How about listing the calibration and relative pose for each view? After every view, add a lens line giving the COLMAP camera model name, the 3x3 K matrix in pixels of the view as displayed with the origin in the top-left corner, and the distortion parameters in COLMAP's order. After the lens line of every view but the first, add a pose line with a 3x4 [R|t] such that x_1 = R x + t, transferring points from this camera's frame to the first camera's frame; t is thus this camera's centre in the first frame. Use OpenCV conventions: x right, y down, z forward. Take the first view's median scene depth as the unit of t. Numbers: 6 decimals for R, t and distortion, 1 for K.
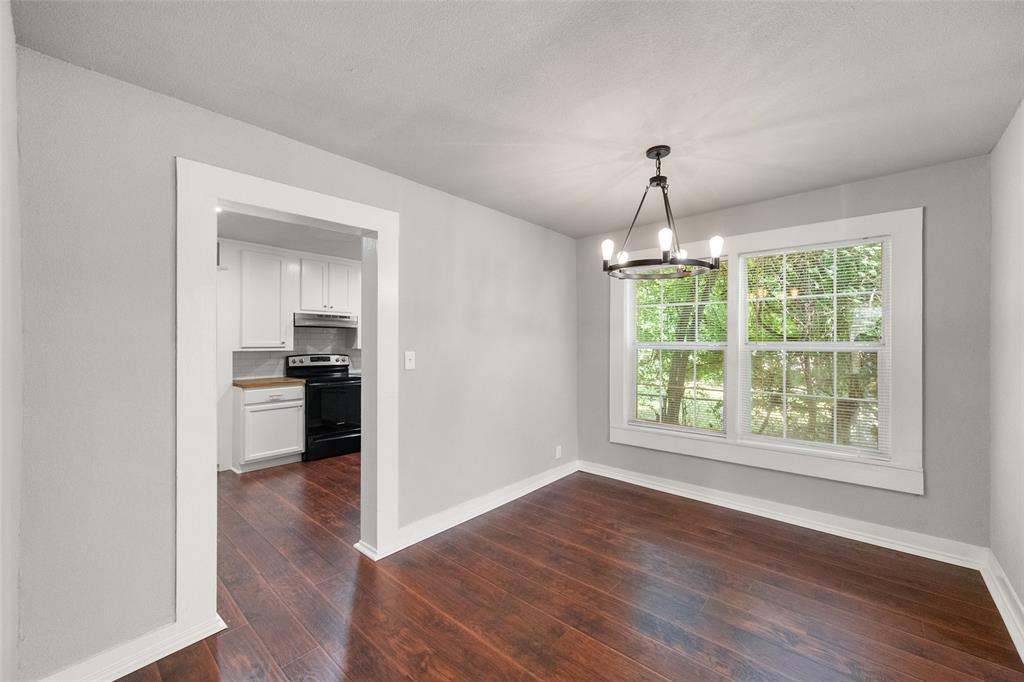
lens RADIAL K [[411.7, 0, 521.1], [0, 411.7, 338.2], [0, 0, 1]] dist [0.003531, -0.001128]
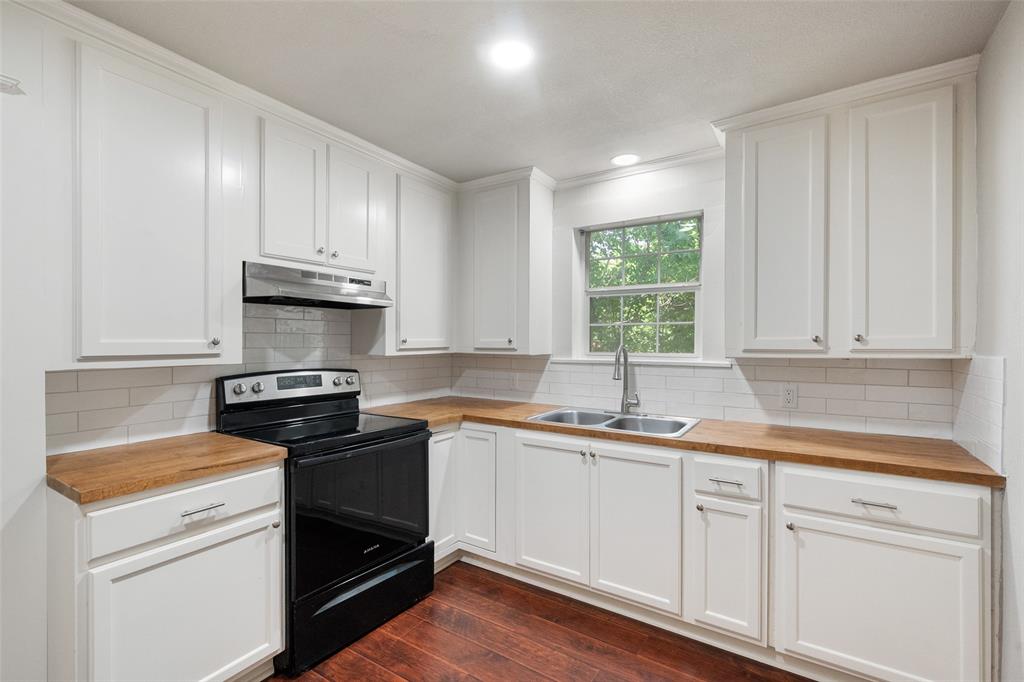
lens RADIAL K [[457.4, 0, 519.4], [0, 457.4, 340.8], [0, 0, 1]] dist [0.006903, -0.002059]
pose [[0.989764, 0.001500, 0.142704, -0.357593], [-0.003017, 0.999941, 0.010419, 0.004573], [-0.142680, -0.010743, 0.989711, 0.546799]]
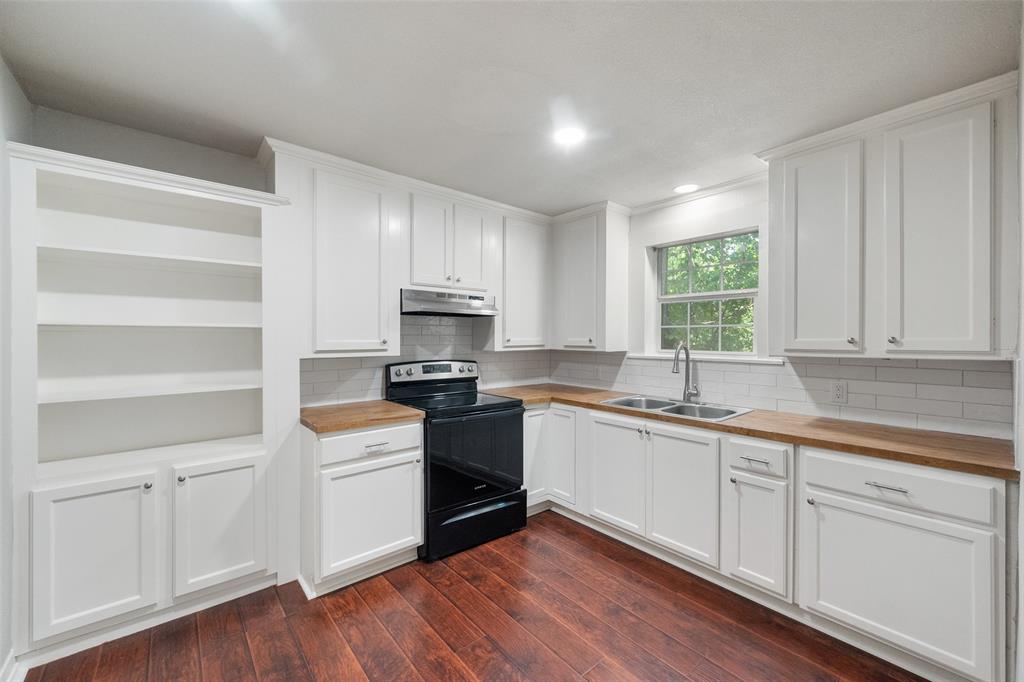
lens RADIAL K [[411.7, 0, 516.9], [0, 411.7, 335.5], [0, 0, 1]] dist [0.003531, -0.001128]
pose [[0.989200, 0.001688, -0.146563, -0.305164], [-0.000582, 0.999971, 0.007591, -0.001675], [0.146572, -0.007424, 0.989172, 0.456201]]
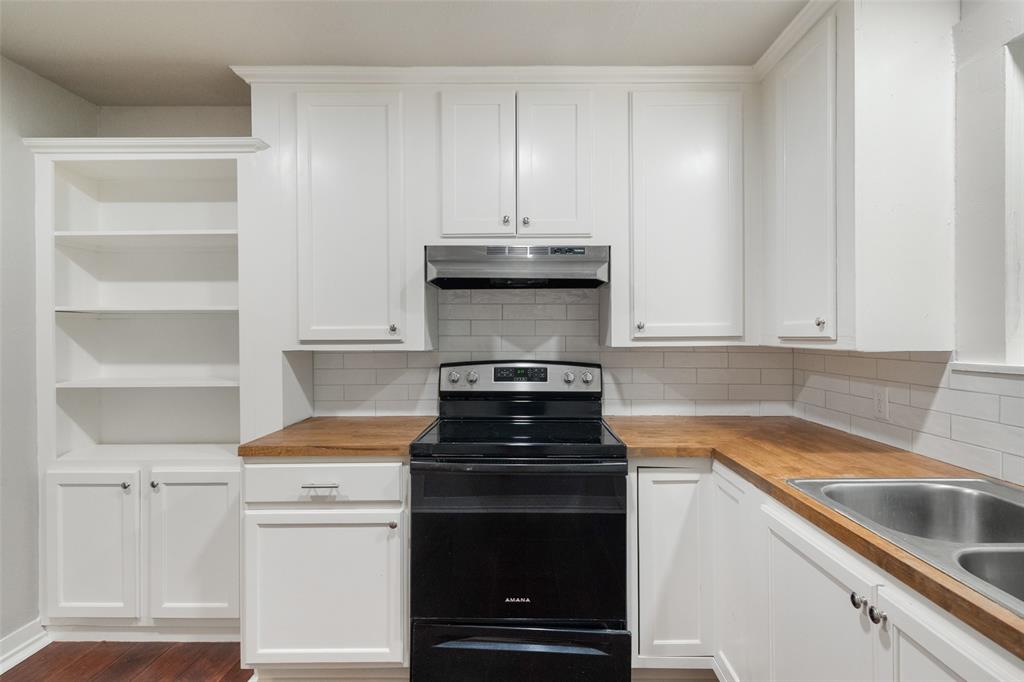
lens RADIAL K [[495.9, 0, 527.6], [0, 495.9, 334.0], [0, 0, 1]] dist [0.000726, 0.002005]
pose [[0.649375, -0.004775, -0.760453, -0.159939], [0.011123, 0.999933, 0.003220, 0.014963], [0.760387, -0.010549, 0.649385, 0.769718]]
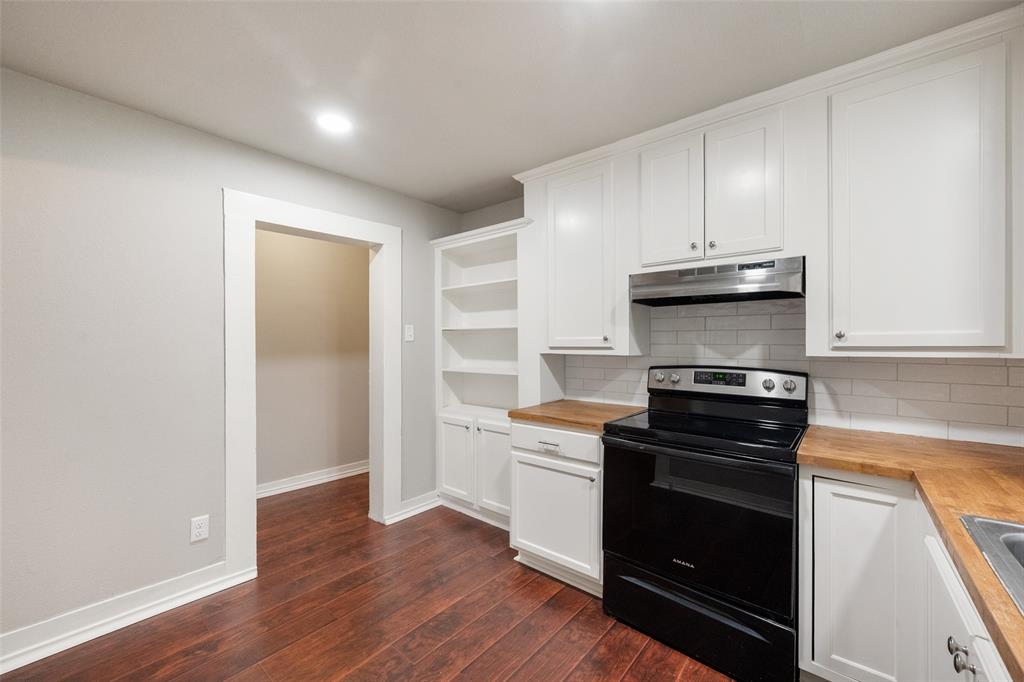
lens RADIAL K [[411.7, 0, 508.2], [0, 411.7, 344.9], [0, 0, 1]] dist [0.003531, -0.001128]
pose [[0.008766, 0.004383, -0.999952, -0.081688], [0.010152, 0.999938, 0.004472, 0.014402], [0.999910, -0.010191, 0.008721, 0.839653]]
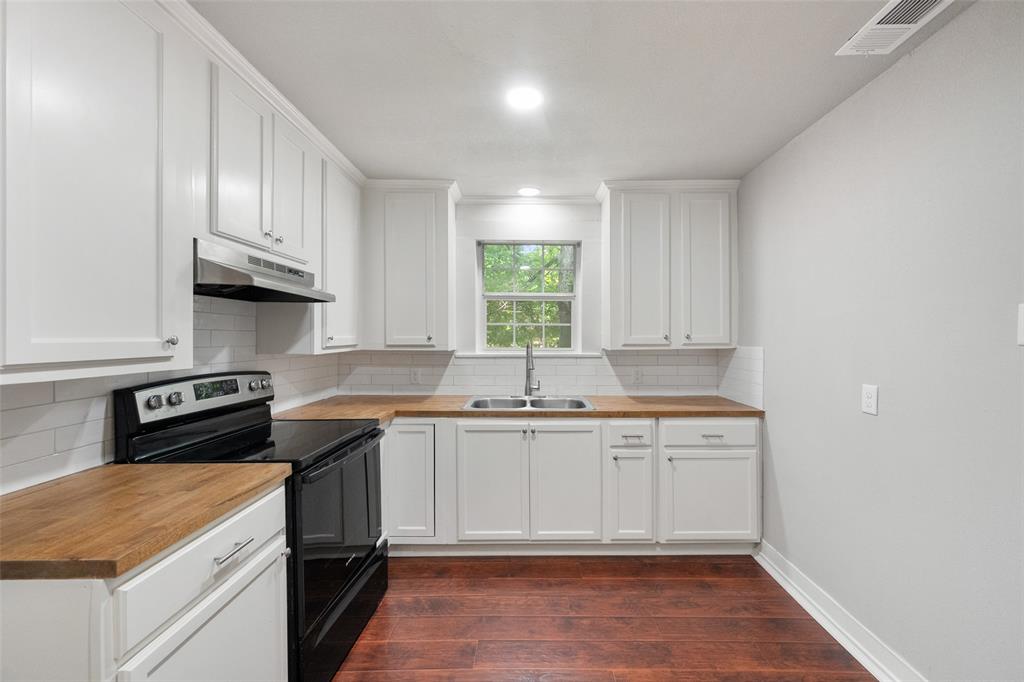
lens RADIAL K [[411.7, 0, 538.4], [0, 411.7, 334.2], [0, 0, 1]] dist [0.003531, -0.001128]
pose [[0.746773, 0.005838, 0.665053, -0.551543], [-0.008673, 0.999962, 0.000962, 0.003687], [-0.665022, -0.006486, 0.746796, 0.608223]]
